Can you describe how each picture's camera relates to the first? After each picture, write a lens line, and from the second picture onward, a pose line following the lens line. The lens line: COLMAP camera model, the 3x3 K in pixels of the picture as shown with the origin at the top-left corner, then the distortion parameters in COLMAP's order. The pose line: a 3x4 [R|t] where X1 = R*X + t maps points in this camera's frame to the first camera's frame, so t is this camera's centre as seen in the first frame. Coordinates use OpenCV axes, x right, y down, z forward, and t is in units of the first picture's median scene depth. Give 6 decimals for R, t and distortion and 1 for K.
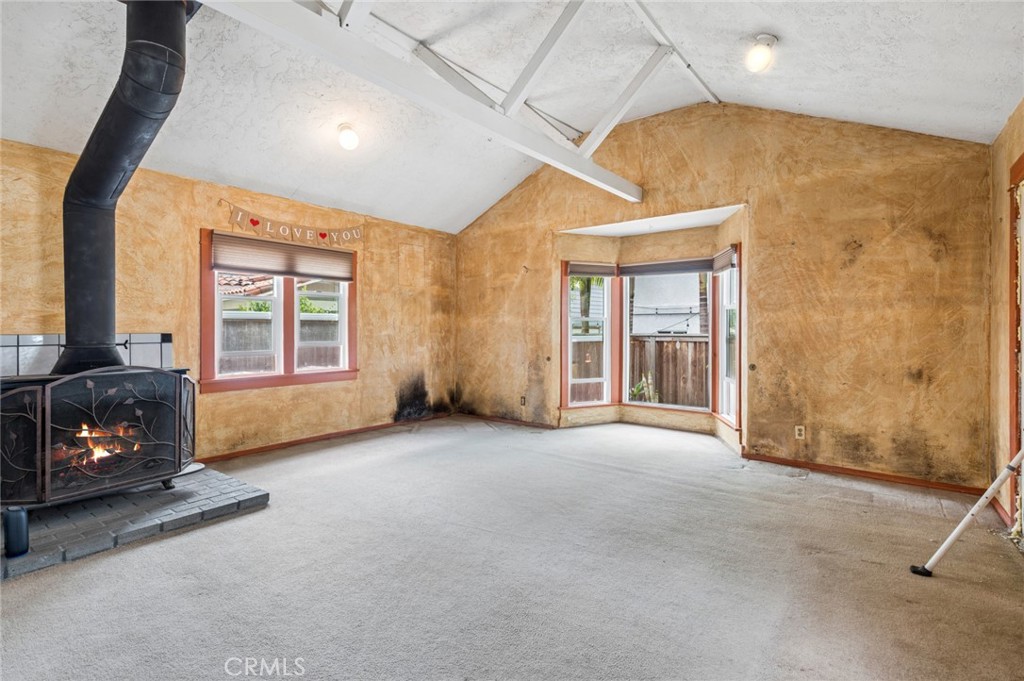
lens RADIAL K [[480.1, 0, 507.0], [0, 480.1, 326.2], [0, 0, 1]] dist [0.008387, -0.002328]
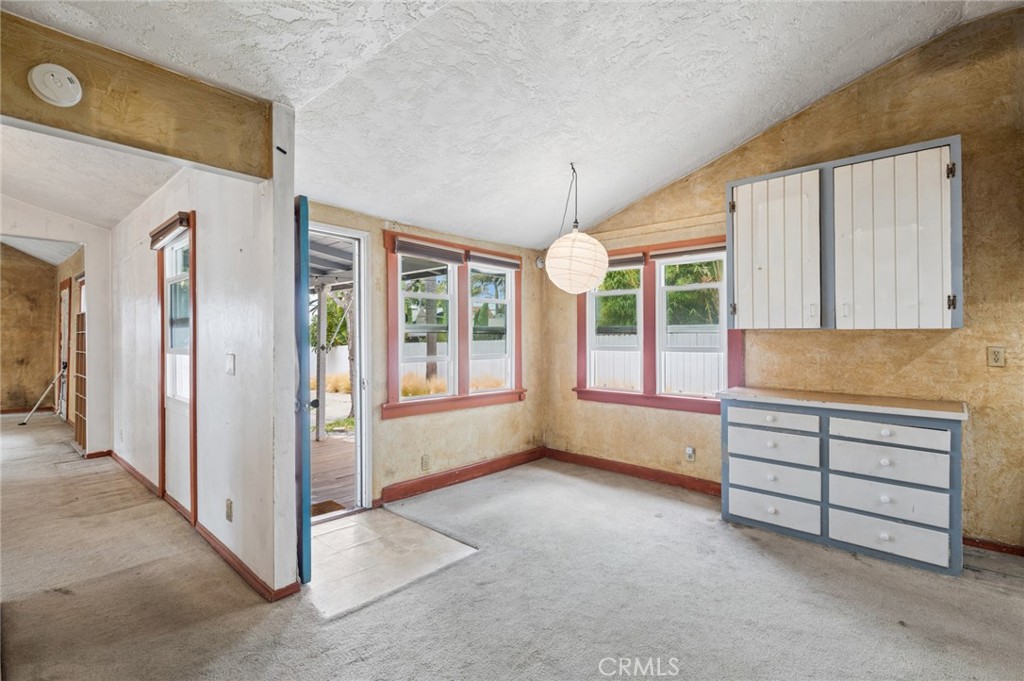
lens RADIAL K [[480.1, 0, 515.9], [0, 480.1, 334.6], [0, 0, 1]] dist [0.008387, -0.002328]
pose [[0.059200, 0.011463, 0.998180, -1.089337], [-0.008193, 0.999906, -0.010997, -0.014767], [-0.998212, -0.007527, 0.059289, -1.237069]]
